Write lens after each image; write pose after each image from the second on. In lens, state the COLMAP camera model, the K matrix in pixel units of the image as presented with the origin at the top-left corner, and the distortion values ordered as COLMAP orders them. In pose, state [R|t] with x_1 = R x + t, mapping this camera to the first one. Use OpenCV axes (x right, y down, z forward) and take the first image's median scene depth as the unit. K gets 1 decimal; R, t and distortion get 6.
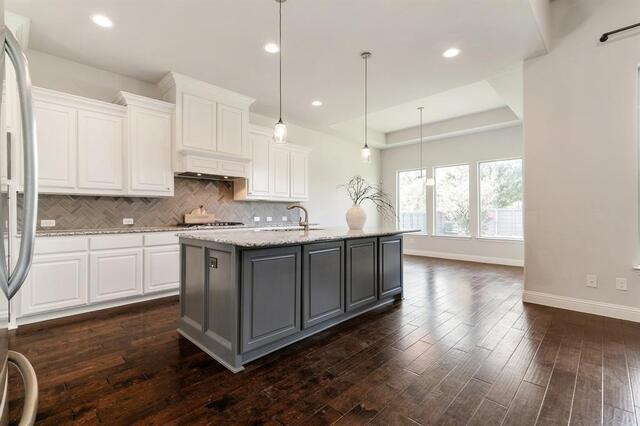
lens RADIAL K [[289.5, 0, 314.1], [0, 289.5, 211.5], [0, 0, 1]] dist [0.002392, 0.000243]
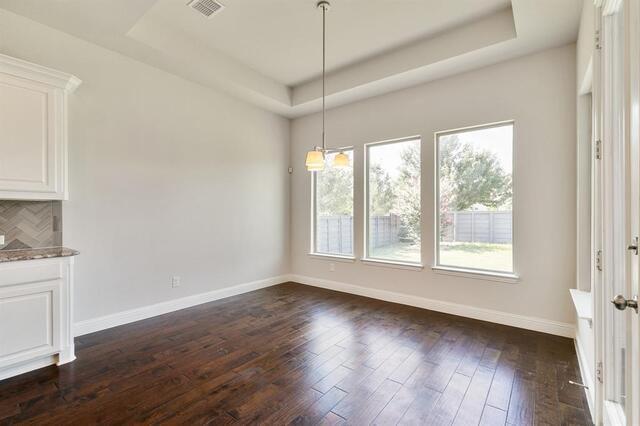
lens RADIAL K [[289.5, 0, 319.2], [0, 289.5, 216.8], [0, 0, 1]] dist [0.002392, 0.000243]
pose [[0.991381, 0.001355, 0.131002, 0.231261], [-0.003310, 0.999886, 0.014701, -0.013280], [-0.130967, -0.015008, 0.991273, 0.404744]]
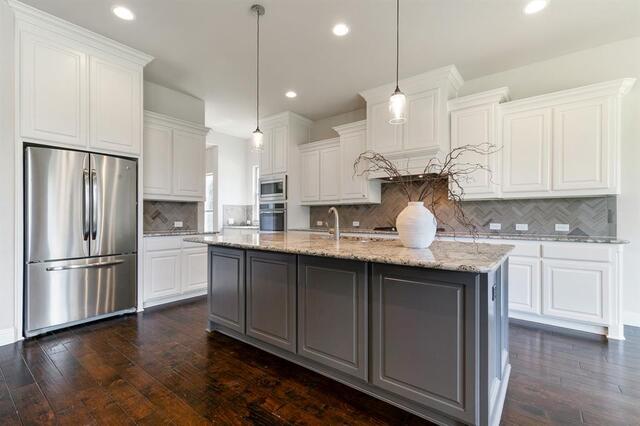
lens RADIAL K [[289.5, 0, 315.0], [0, 289.5, 214.2], [0, 0, 1]] dist [0.002392, 0.000243]
pose [[0.120081, -0.005158, -0.992751, 0.306924], [0.005345, 0.999975, -0.004549, -0.001514], [0.992750, -0.004760, 0.120106, 0.347146]]
